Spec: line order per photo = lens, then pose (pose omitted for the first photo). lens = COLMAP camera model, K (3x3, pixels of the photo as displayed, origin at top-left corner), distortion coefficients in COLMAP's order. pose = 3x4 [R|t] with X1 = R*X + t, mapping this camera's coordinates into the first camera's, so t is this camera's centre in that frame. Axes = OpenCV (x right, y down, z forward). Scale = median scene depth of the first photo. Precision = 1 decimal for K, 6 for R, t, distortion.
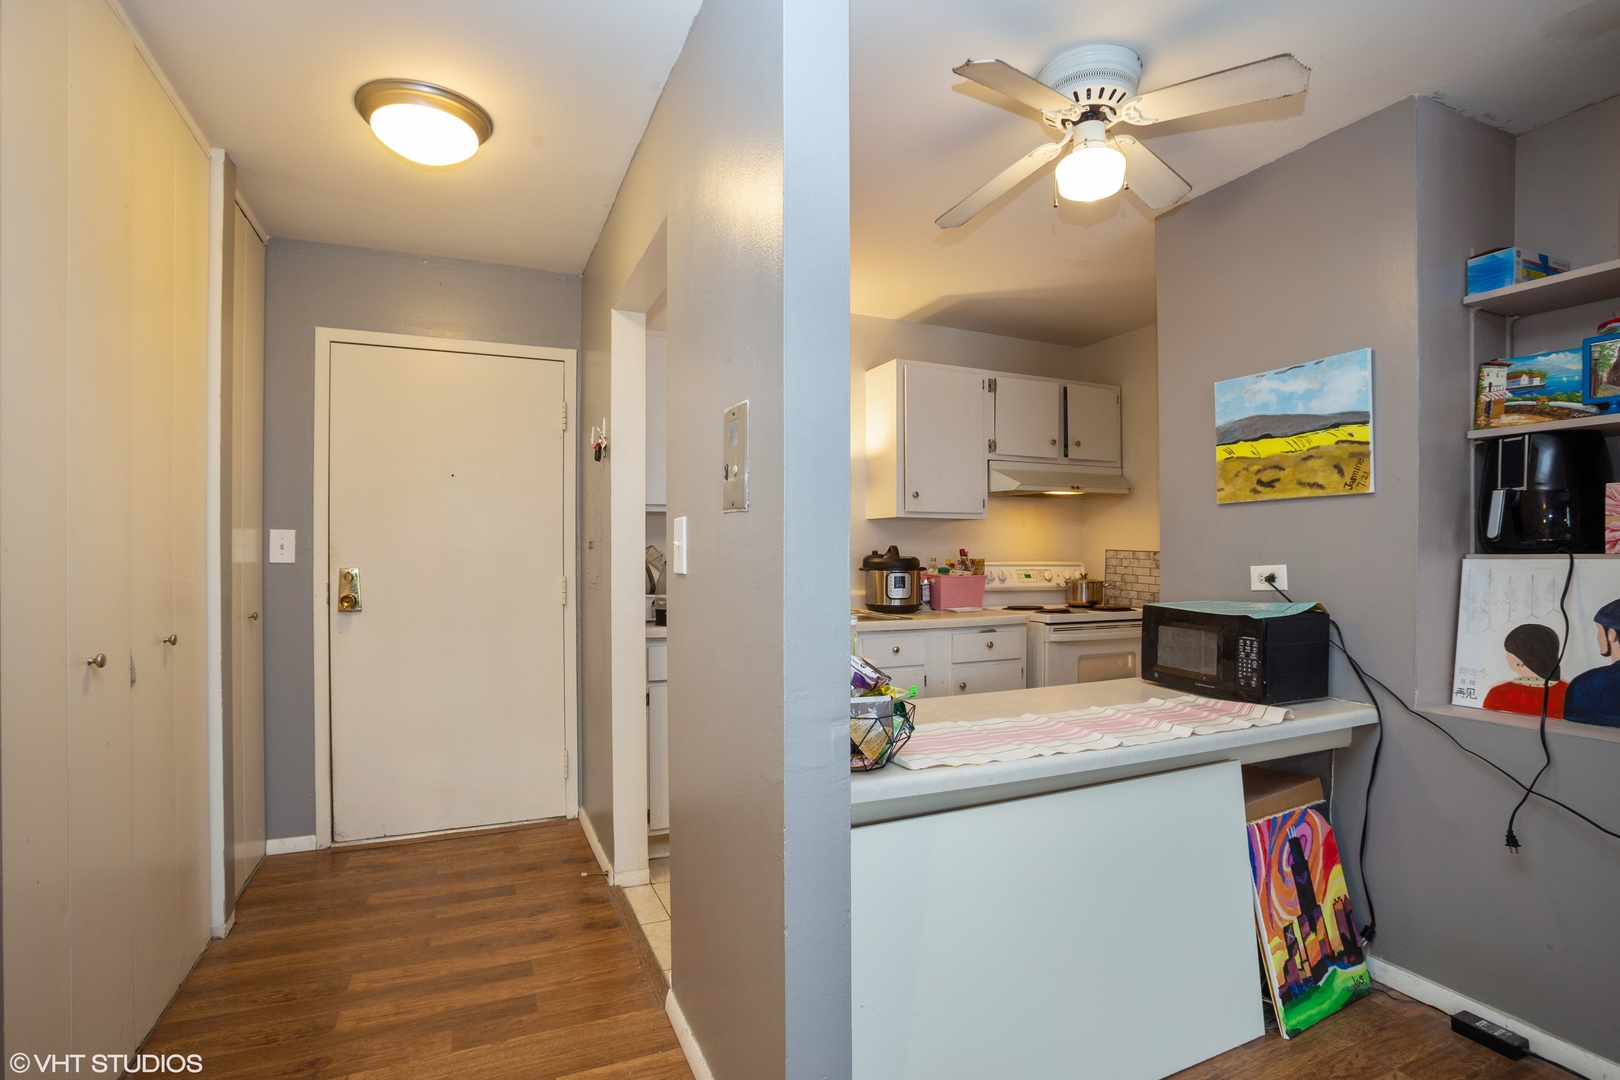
lens RADIAL K [[797.0, 0, 810.8], [0, 797.0, 546.3], [0, 0, 1]] dist [-0.069502, 0.002719]
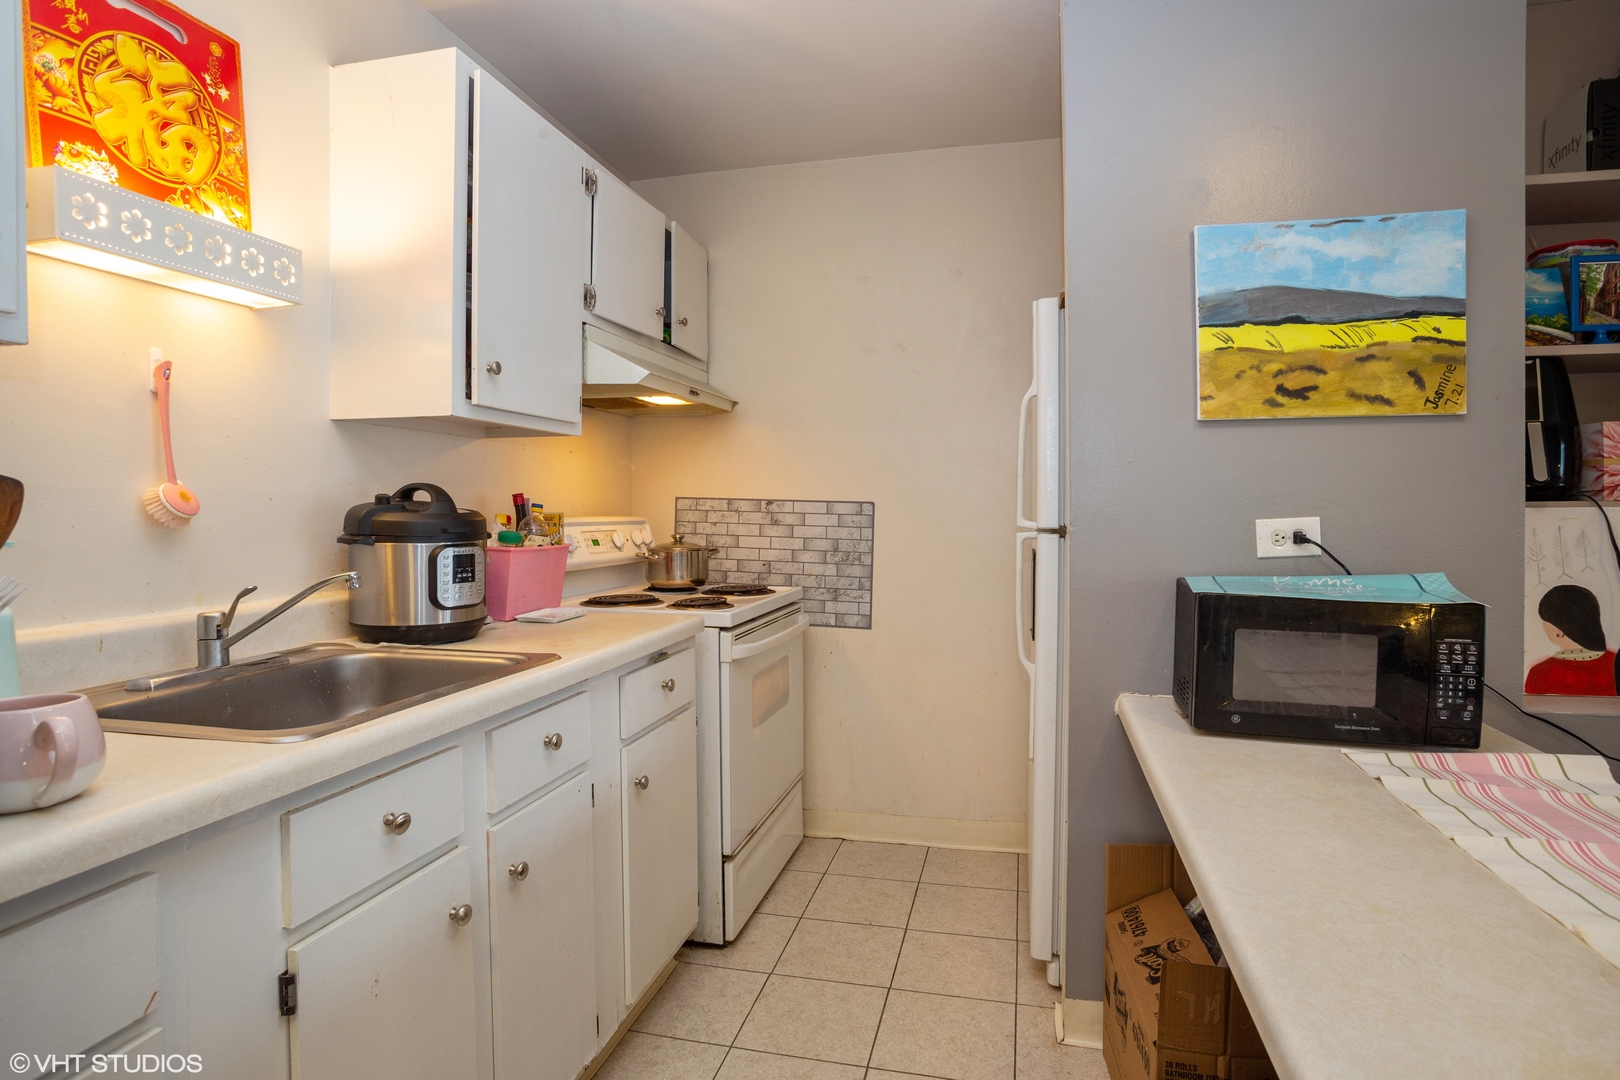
lens RADIAL K [[858.7, 0, 823.3], [0, 858.7, 506.6], [0, 0, 1]] dist [-0.044751, 0.001831]
pose [[0.596520, -0.002279, 0.802595, -0.217890], [-0.005607, 0.999960, 0.007007, 0.011943], [-0.802579, -0.008680, 0.596483, 0.900619]]
